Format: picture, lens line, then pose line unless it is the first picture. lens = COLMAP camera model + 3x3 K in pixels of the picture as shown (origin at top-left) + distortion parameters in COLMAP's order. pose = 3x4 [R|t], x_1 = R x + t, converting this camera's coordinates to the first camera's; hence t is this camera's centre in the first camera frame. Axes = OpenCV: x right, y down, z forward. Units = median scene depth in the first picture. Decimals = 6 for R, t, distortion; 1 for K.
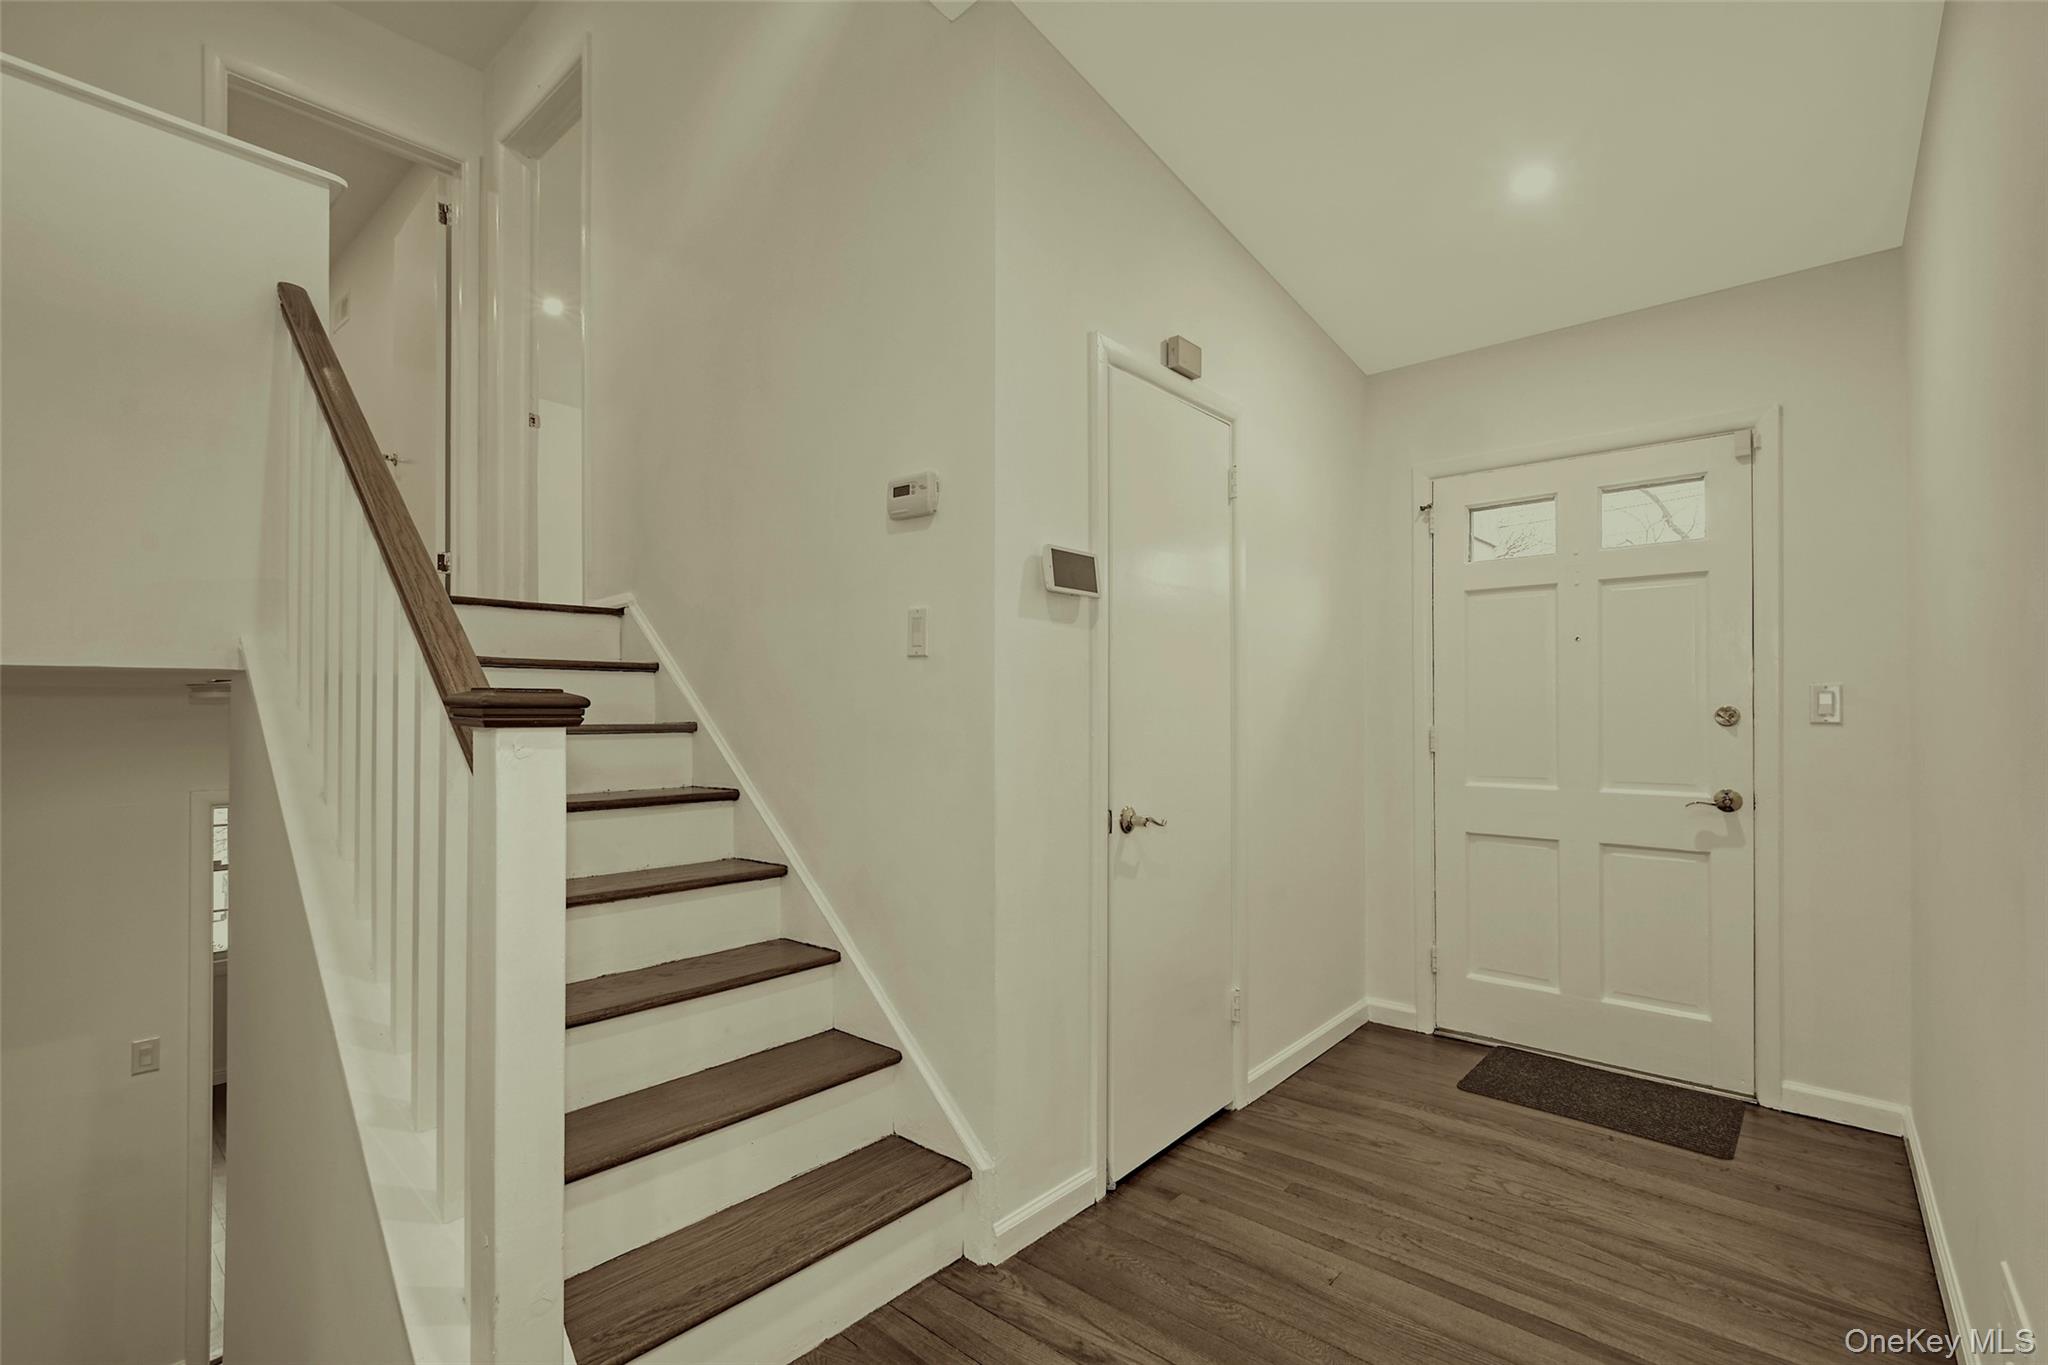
lens RADIAL K [[913.3, 0, 1043.8], [0, 913.3, 695.1], [0, 0, 1]] dist [0.001509, -0.000334]
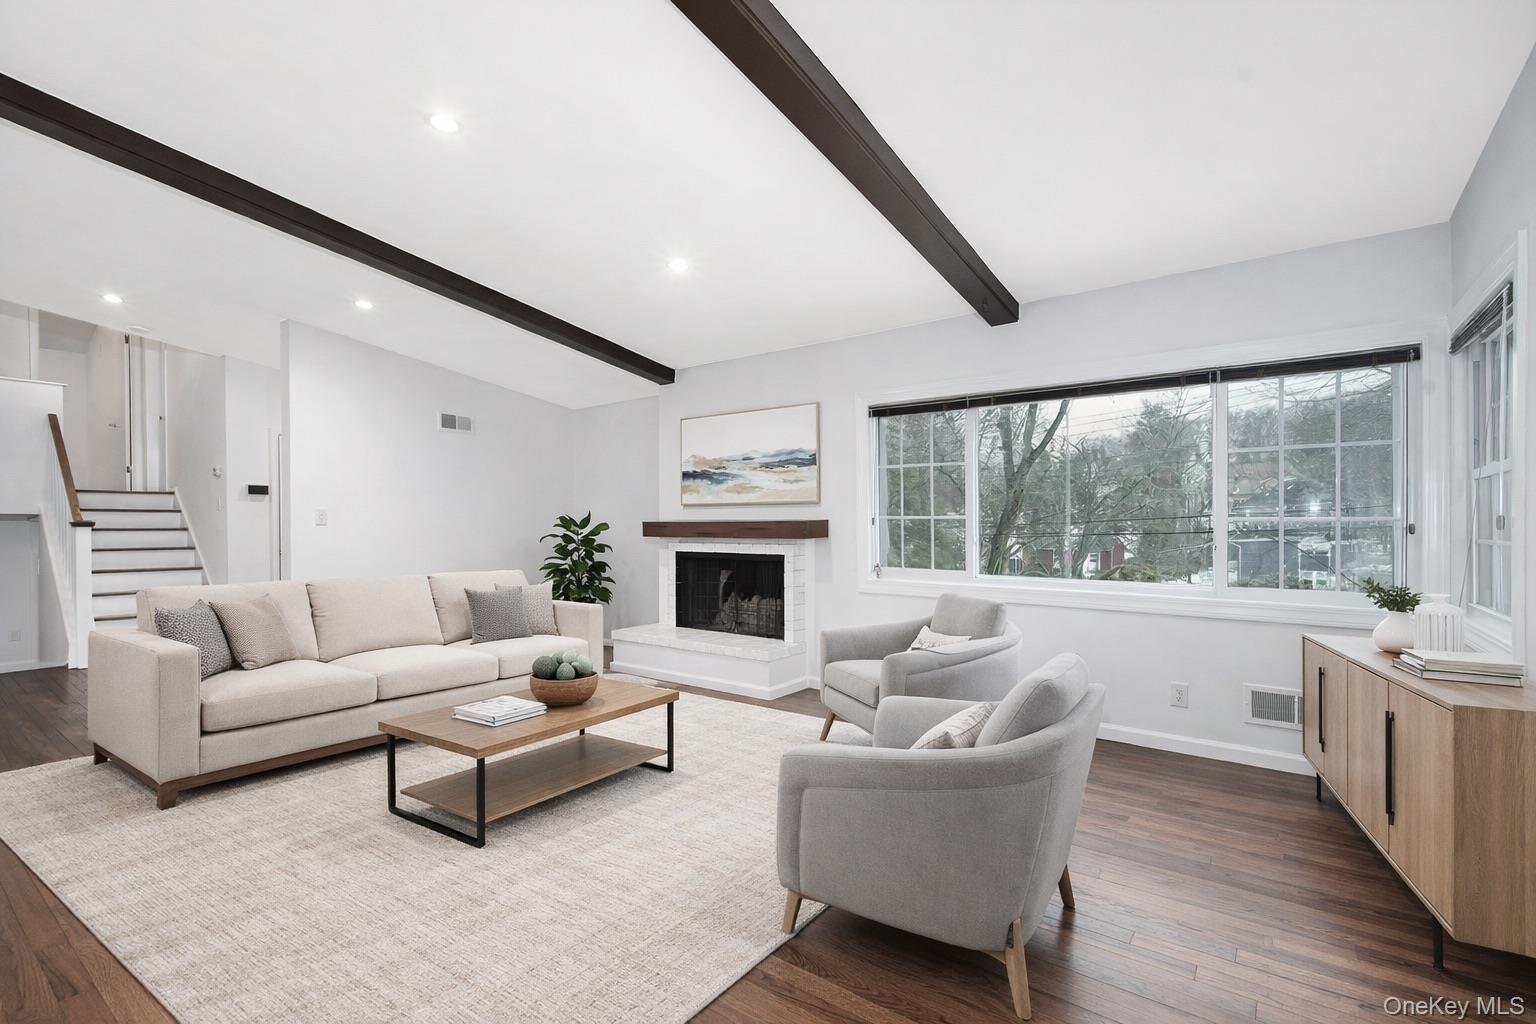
lens RADIAL K [[679.7, 0, 761.1], [0, 679.7, 520.9], [0, 0, 1]] dist [-0.000022, 0.000284]
pose [[0.998007, -0.002241, 0.063059, 1.548533], [0.001331, 0.999894, 0.014474, -0.028211], [-0.063085, -0.014361, 0.997905, -1.612530]]
